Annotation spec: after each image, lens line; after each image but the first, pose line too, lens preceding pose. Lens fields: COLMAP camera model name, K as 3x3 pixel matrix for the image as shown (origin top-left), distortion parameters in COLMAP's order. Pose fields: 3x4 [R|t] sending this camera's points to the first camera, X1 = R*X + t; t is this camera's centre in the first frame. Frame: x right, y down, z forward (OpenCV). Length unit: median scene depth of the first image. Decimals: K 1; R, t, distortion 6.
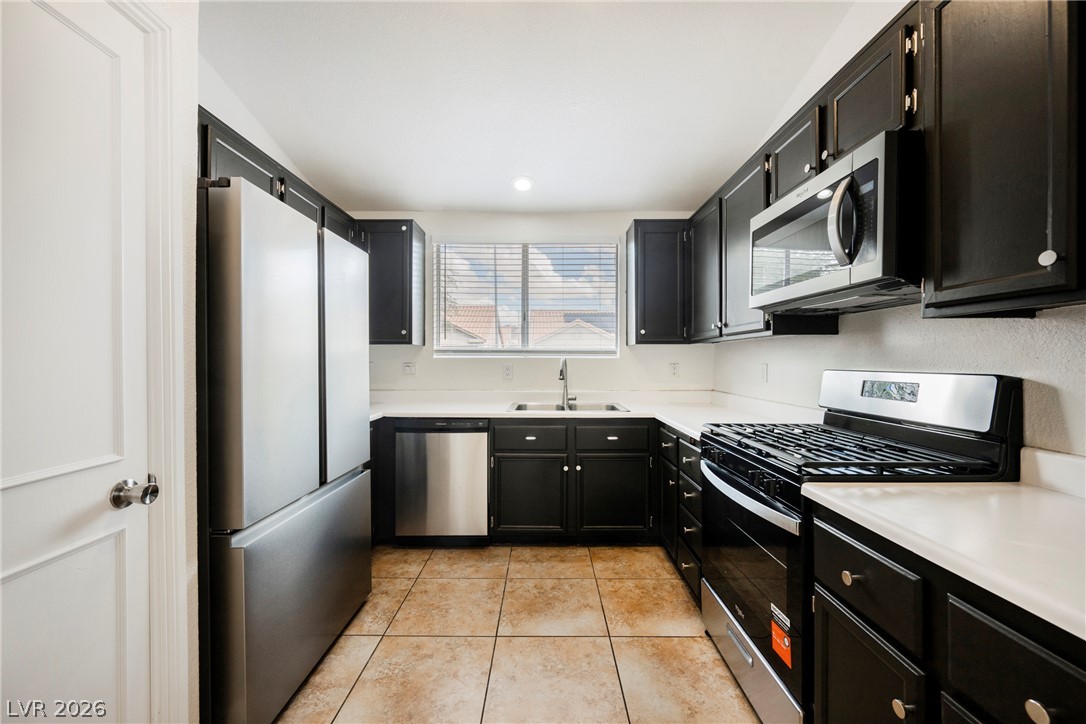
lens RADIAL K [[422.9, 0, 547.5], [0, 422.9, 364.4], [0, 0, 1]] dist [-0.007284, 0.000033]
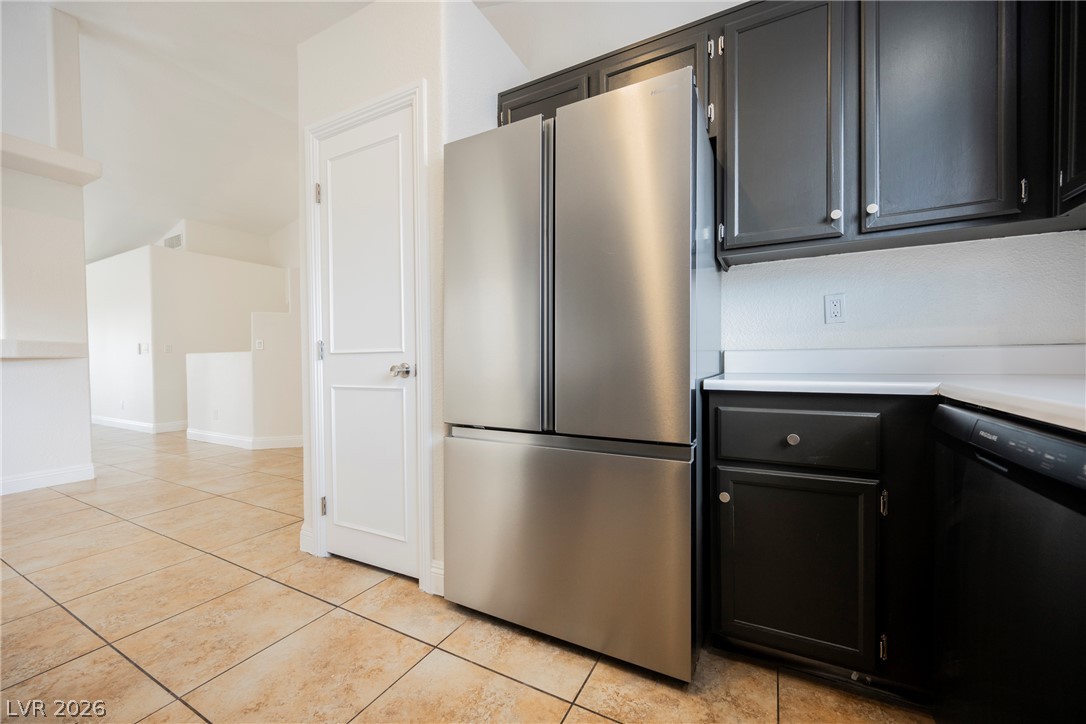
lens RADIAL K [[422.9, 0, 540.3], [0, 422.9, 362.7], [0, 0, 1]] dist [-0.007284, 0.000033]
pose [[-0.487186, 0.022314, -0.873013, 0.133798], [0.007581, 0.999744, 0.021323, 0.098682], [0.873265, 0.003770, -0.487230, 1.005772]]
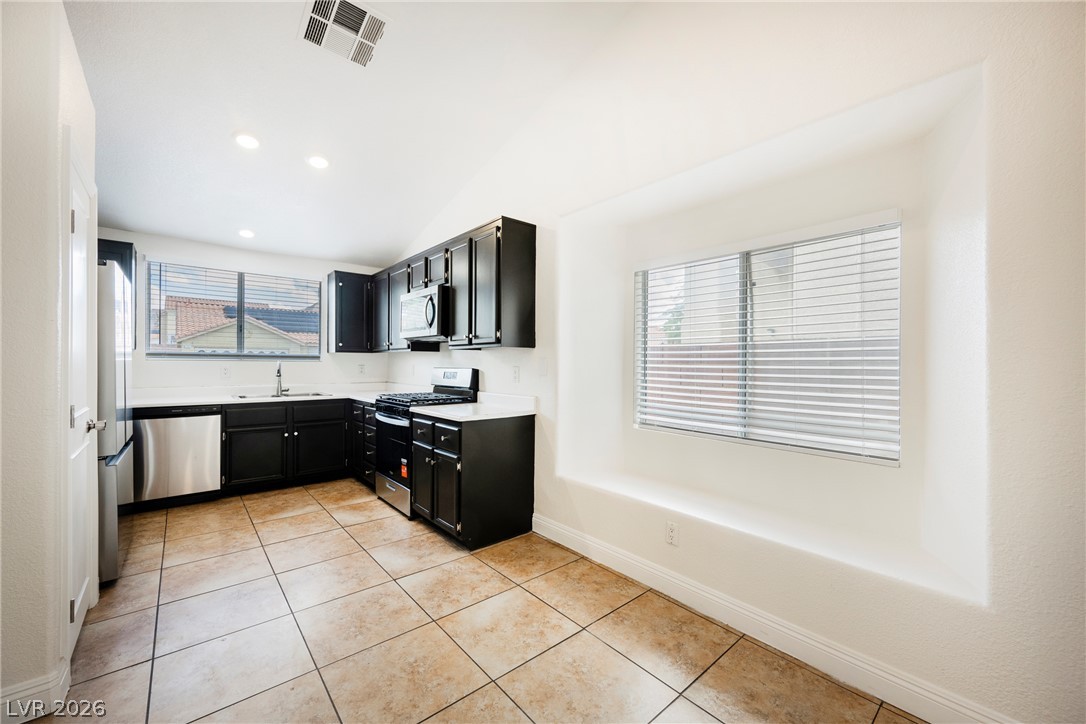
lens RADIAL K [[422.9, 0, 546.7], [0, 422.9, 358.6], [0, 0, 1]] dist [-0.007284, 0.000033]
pose [[0.760354, 0.009711, 0.649436, -0.265529], [0.002763, 0.999831, -0.018186, 0.006393], [-0.649503, 0.015622, 0.760199, -0.867016]]
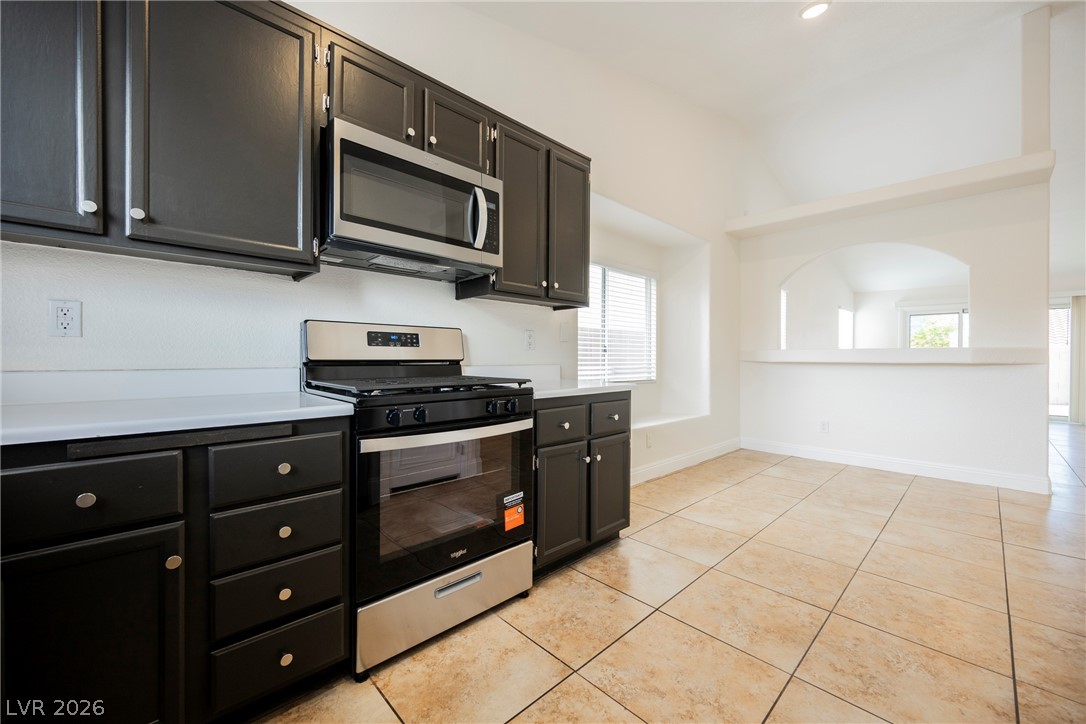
lens RADIAL K [[422.9, 0, 552.1], [0, 422.9, 365.3], [0, 0, 1]] dist [-0.007284, 0.000033]
pose [[-0.698820, -0.013226, 0.715175, -0.293720], [0.004174, 0.999737, 0.022568, 0.060789], [-0.715285, 0.018757, -0.698581, 1.023788]]
